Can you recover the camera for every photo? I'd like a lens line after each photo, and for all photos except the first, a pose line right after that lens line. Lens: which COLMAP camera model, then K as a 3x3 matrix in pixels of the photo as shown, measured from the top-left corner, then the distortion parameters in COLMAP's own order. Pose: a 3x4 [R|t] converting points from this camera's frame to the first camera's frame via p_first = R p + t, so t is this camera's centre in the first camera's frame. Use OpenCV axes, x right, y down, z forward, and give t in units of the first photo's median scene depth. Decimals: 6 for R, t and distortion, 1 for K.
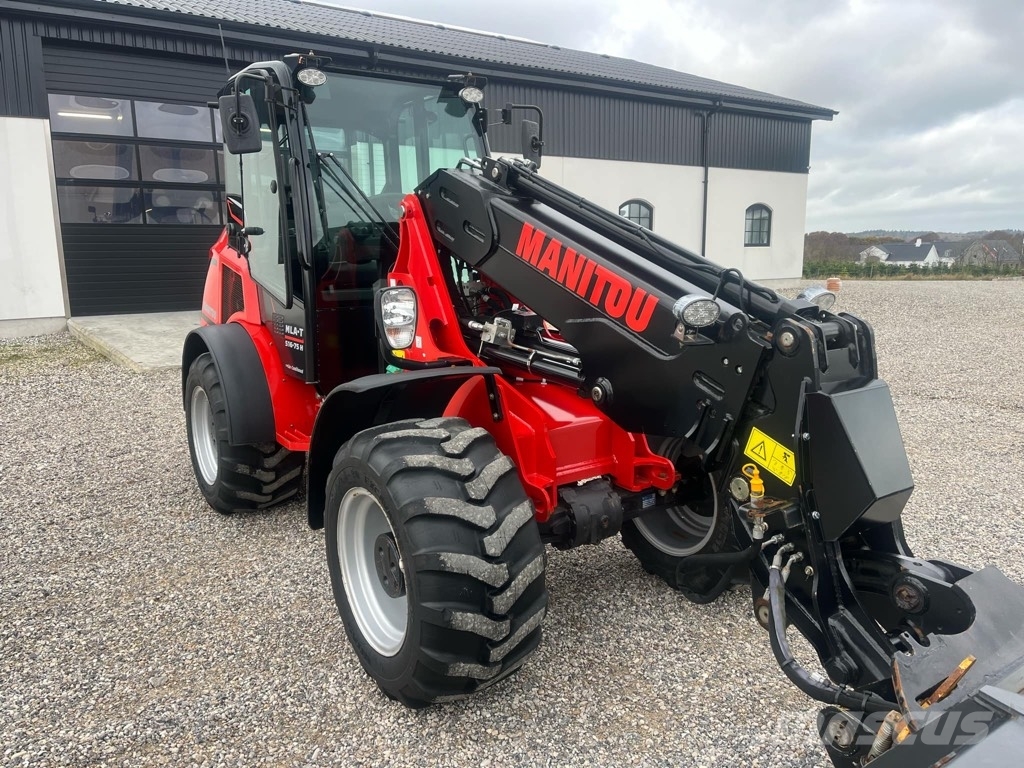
lens RADIAL K [[848.5, 0, 512.9], [0, 848.5, 399.3], [0, 0, 1]] dist [0.041306, -0.014041]
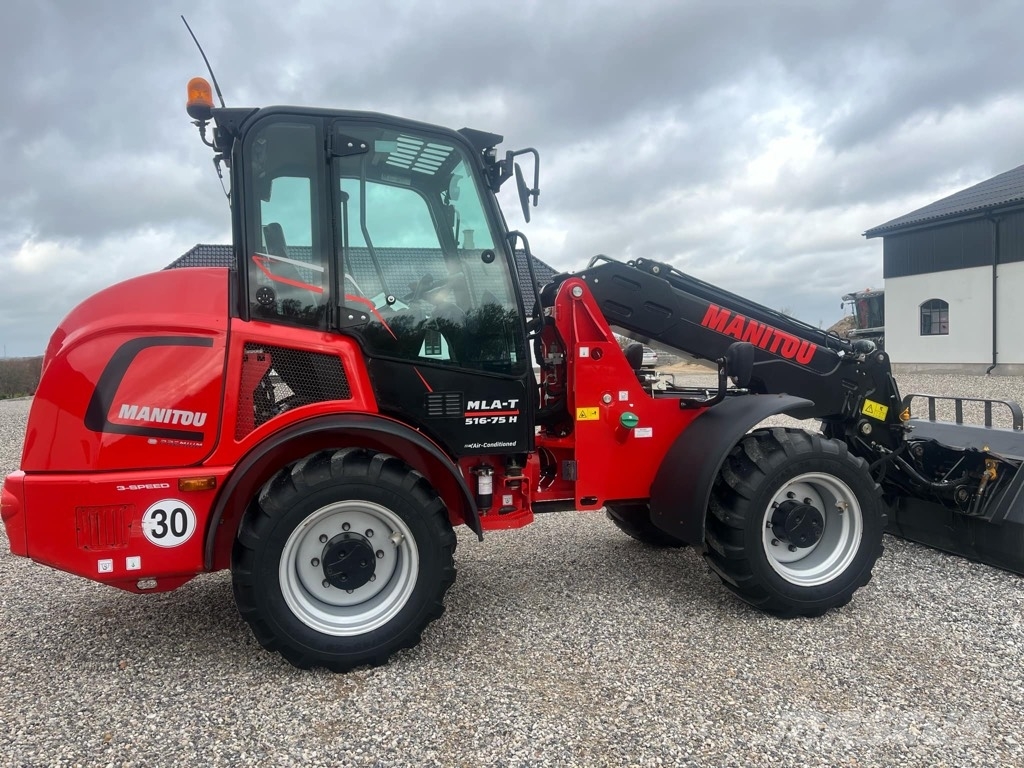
lens RADIAL K [[810.2, 0, 510.4], [0, 810.2, 397.4], [0, 0, 1]] dist [0.019128, -0.003690]
pose [[0.255282, -0.055591, 0.965267, -1.523856], [0.187982, 0.982149, 0.006848, -0.123264], [-0.948417, 0.179705, 0.261175, 1.007040]]
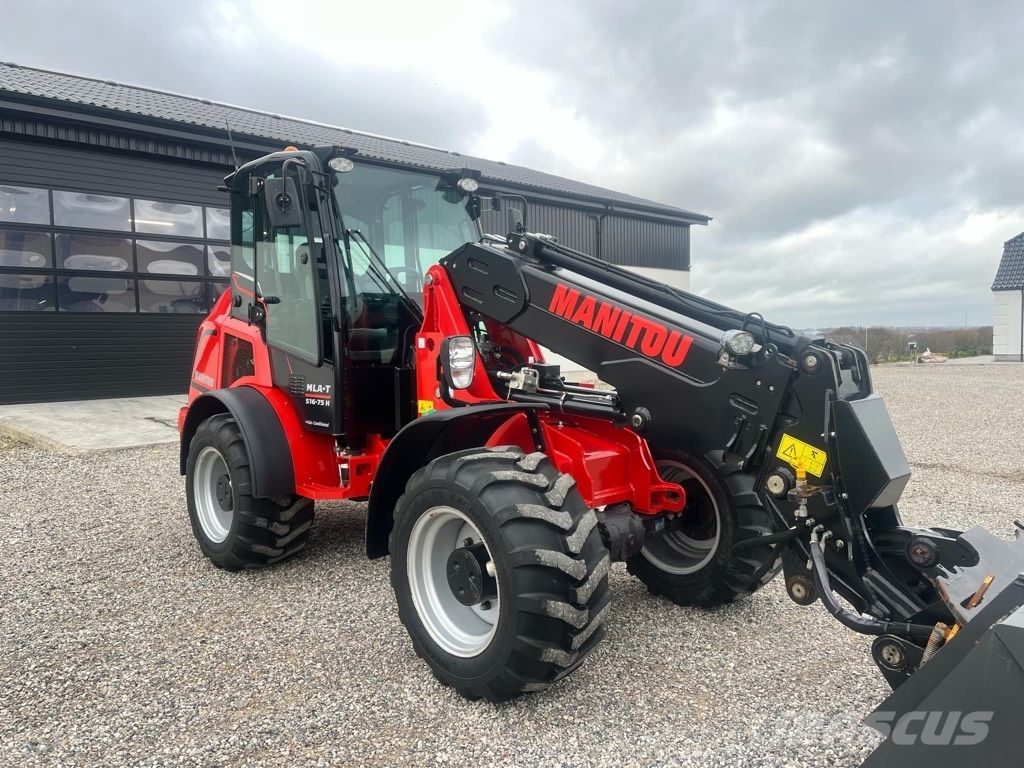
lens RADIAL K [[847.3, 0, 534.3], [0, 847.3, 382.3], [0, 0, 1]] dist [0.043740, -0.004447]
pose [[0.987217, -0.012174, 0.158914, -0.213091], [0.032861, 0.991203, -0.128207, 0.080561], [-0.155955, 0.131791, 0.978933, -0.139728]]
